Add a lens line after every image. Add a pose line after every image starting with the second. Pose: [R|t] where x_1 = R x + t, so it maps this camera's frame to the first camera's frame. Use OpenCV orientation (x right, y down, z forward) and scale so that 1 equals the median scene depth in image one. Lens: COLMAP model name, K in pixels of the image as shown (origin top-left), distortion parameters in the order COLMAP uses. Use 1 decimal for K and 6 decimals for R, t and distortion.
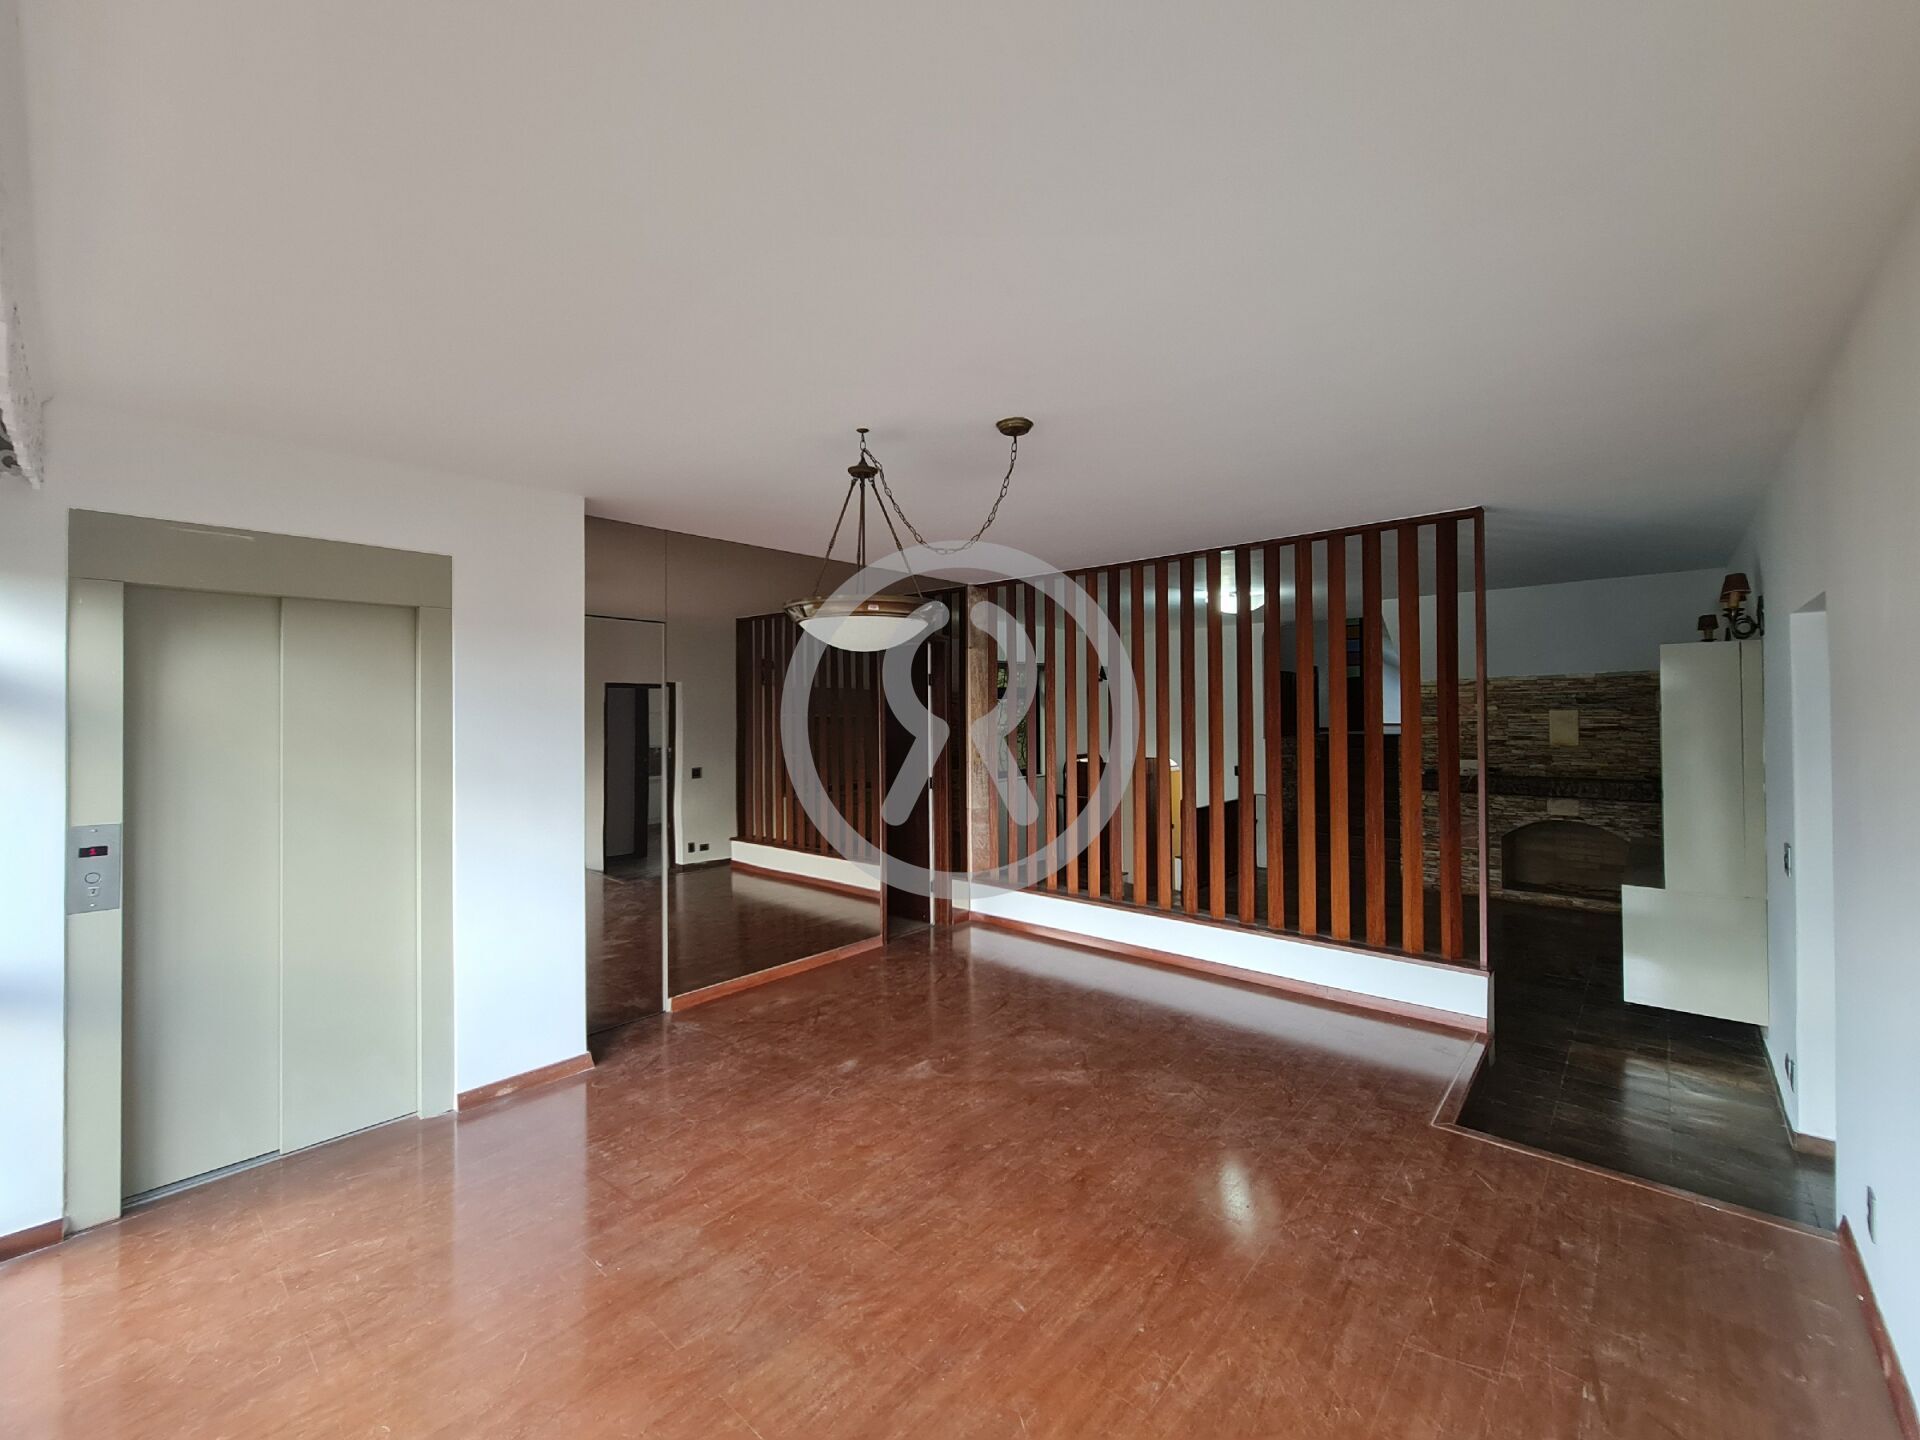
lens RADIAL K [[781.3, 0, 952.2], [0, 781.3, 713.3], [0, 0, 1]] dist [-0.001956, 0.000943]
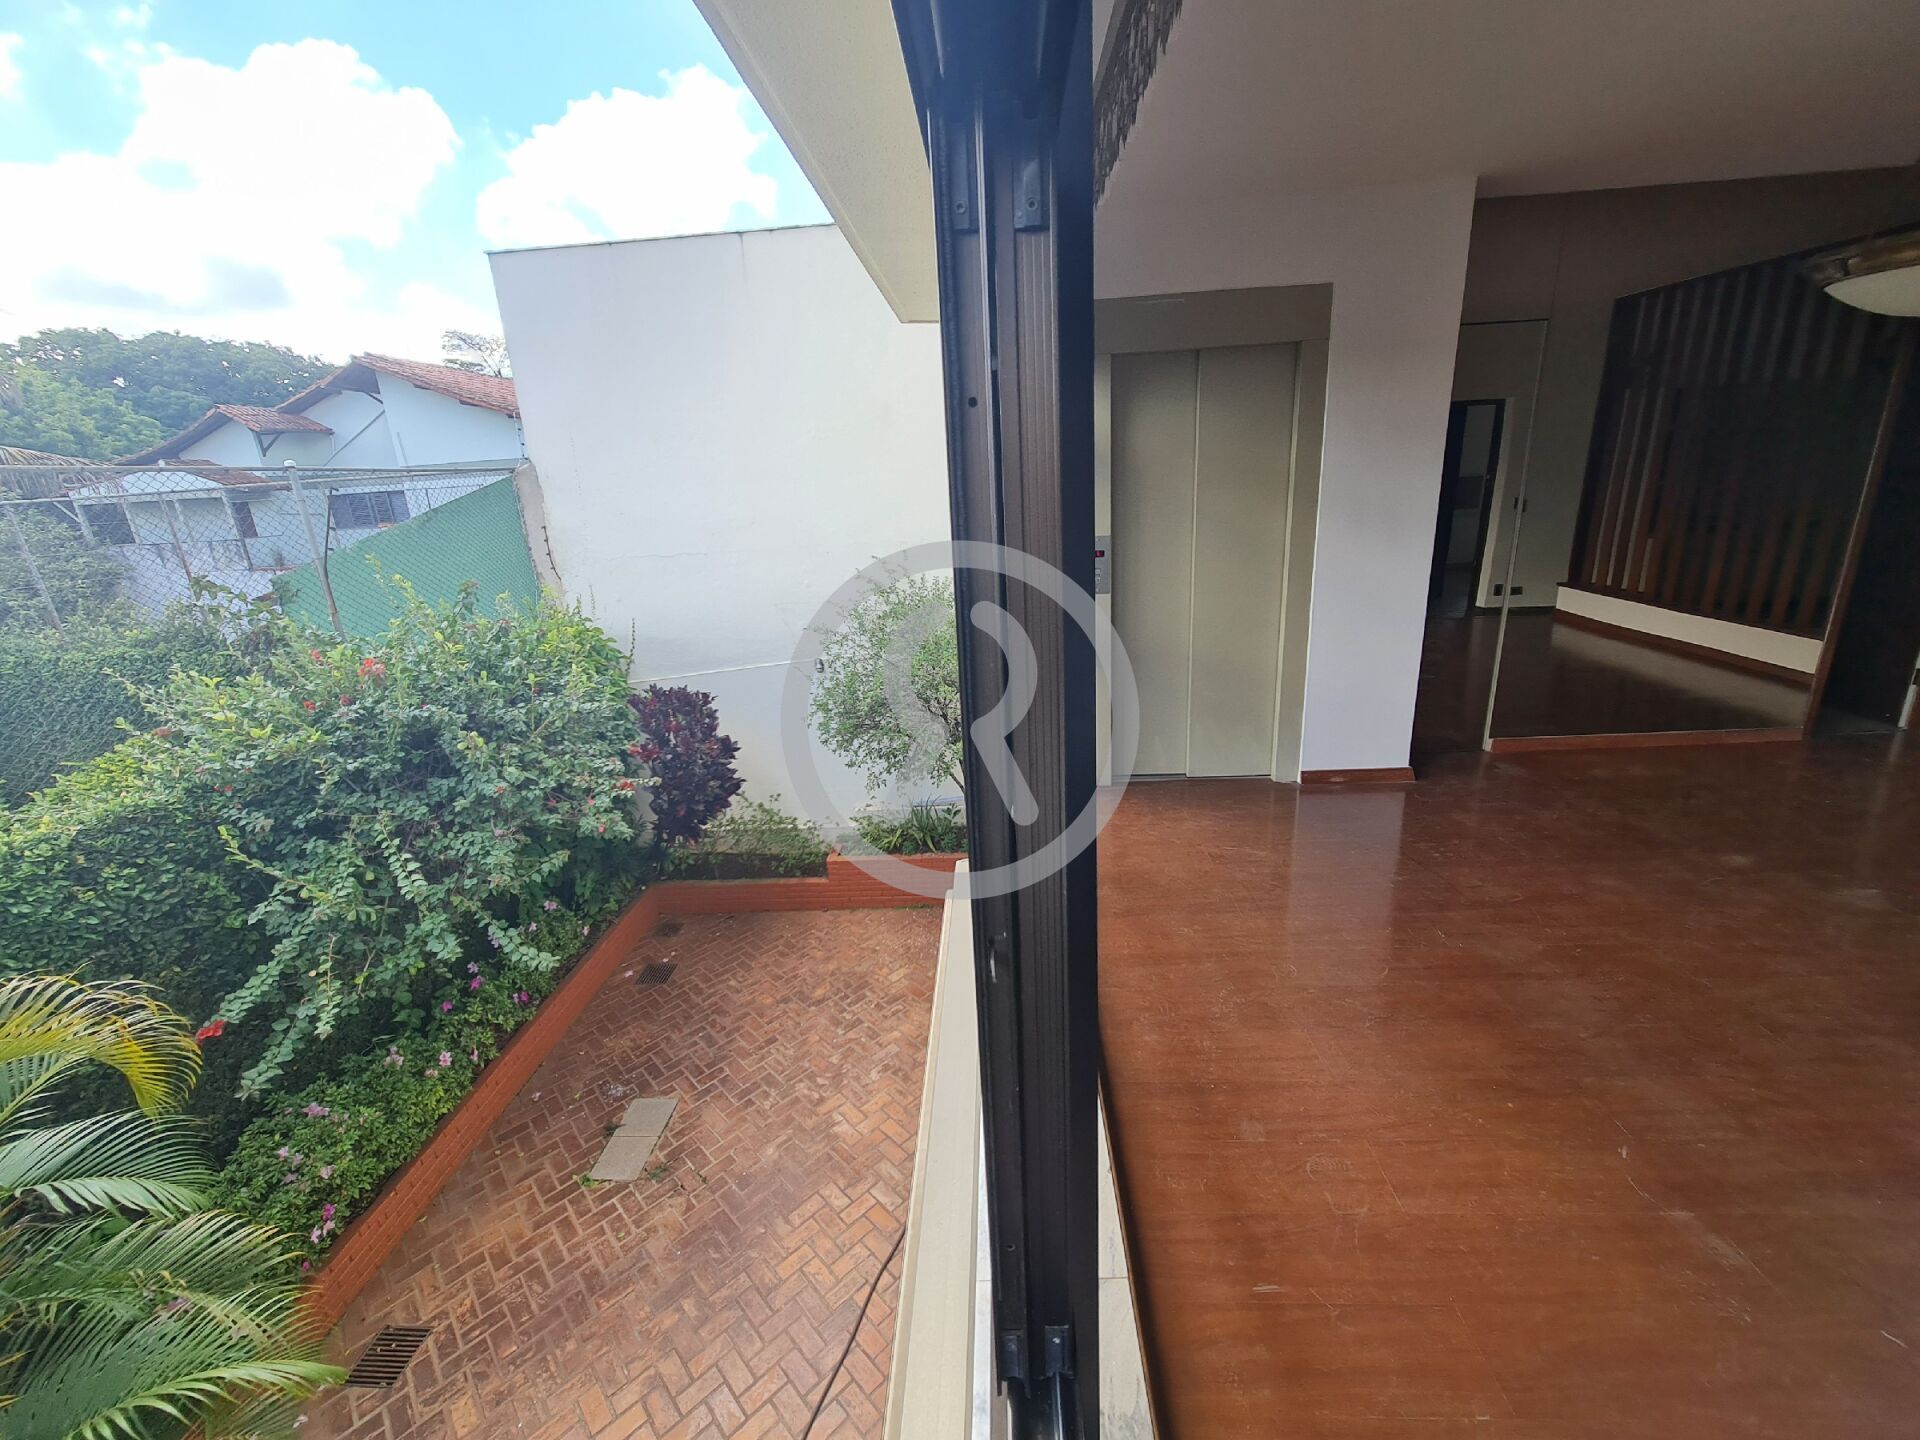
lens RADIAL K [[781.3, 0, 959.3], [0, 781.3, 713.1], [0, 0, 1]] dist [-0.001956, 0.000943]
pose [[0.637903, 0.207270, -0.741700, -0.077015], [0.048956, 0.950239, 0.307652, -0.003528], [0.768559, -0.232563, 0.596013, -0.118737]]
